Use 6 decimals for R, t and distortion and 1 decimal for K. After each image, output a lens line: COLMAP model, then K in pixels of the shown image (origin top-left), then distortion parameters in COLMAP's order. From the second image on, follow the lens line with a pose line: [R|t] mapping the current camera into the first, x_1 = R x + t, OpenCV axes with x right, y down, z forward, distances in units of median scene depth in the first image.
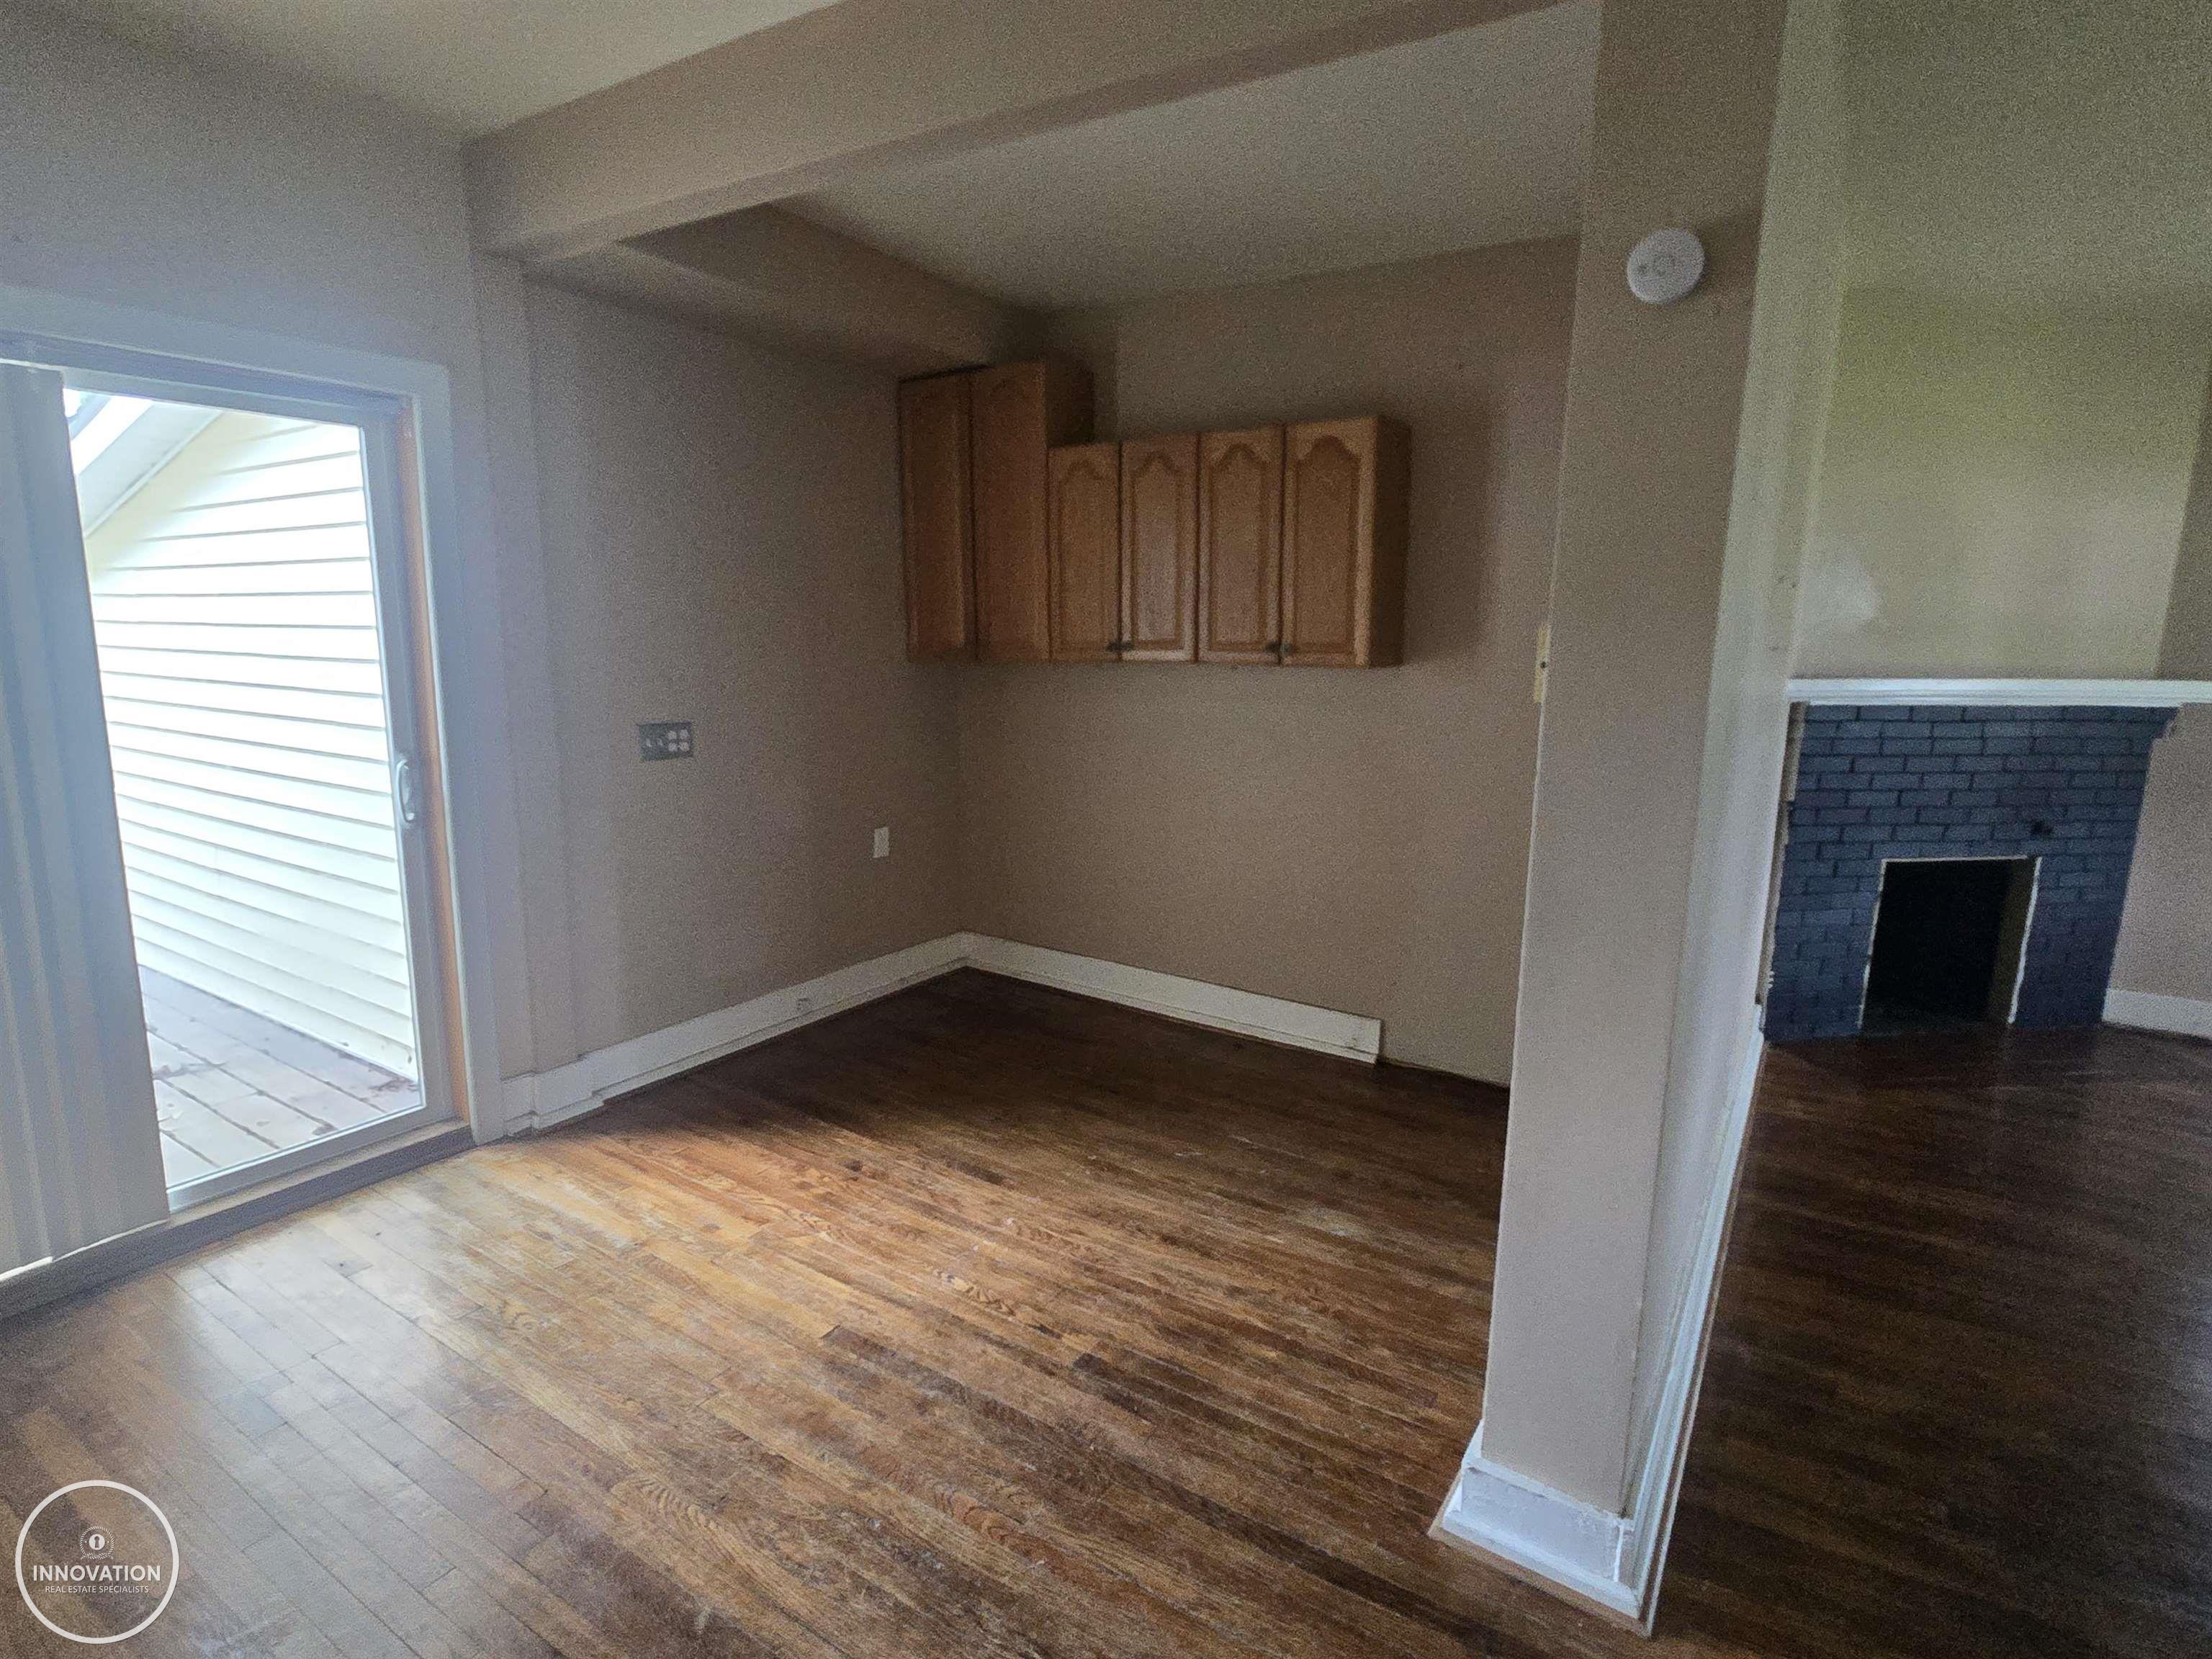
lens RADIAL K [[1154.7, 0, 1101.8], [0, 1154.7, 829.6], [0, 0, 1]] dist [0.001027, -0.002279]
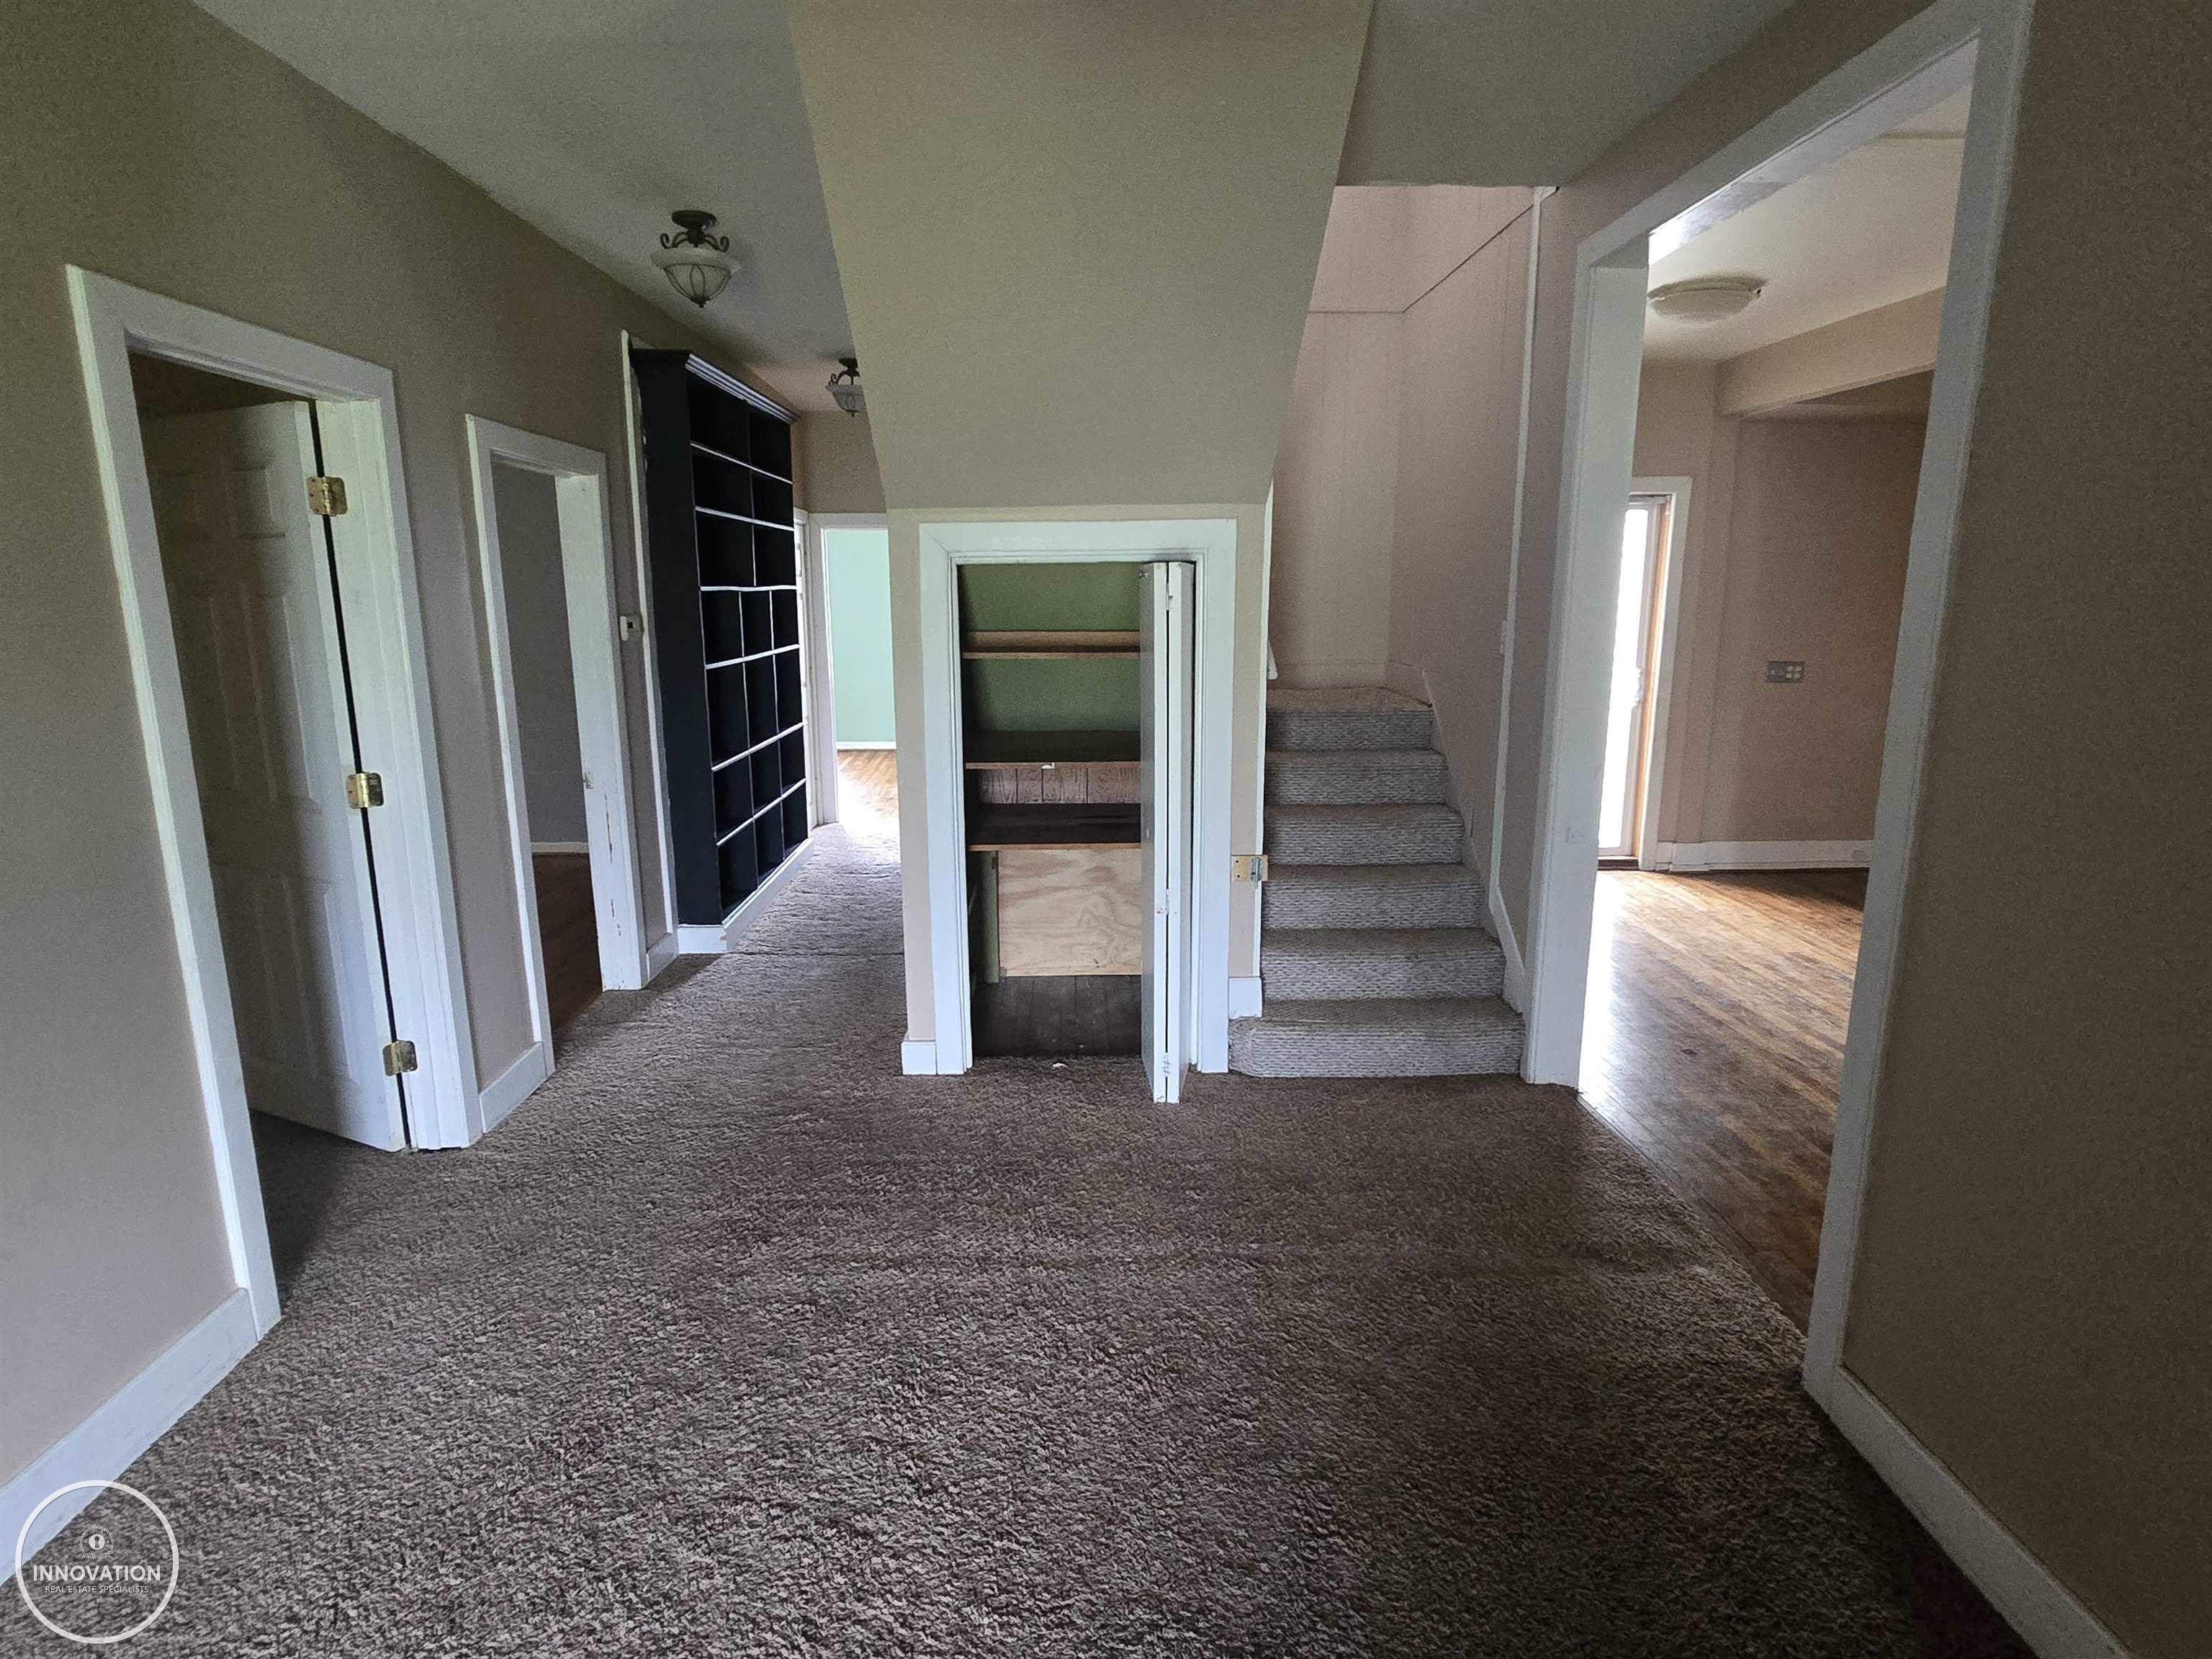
lens RADIAL K [[1154.7, 0, 1103.7], [0, 1154.7, 826.4], [0, 0, 1]] dist [0.001027, -0.002279]
pose [[0.572147, 0.142466, -0.807683, 0.520131], [-0.129624, 0.988128, 0.082471, 0.158317], [0.809843, 0.057510, 0.583821, -0.903040]]
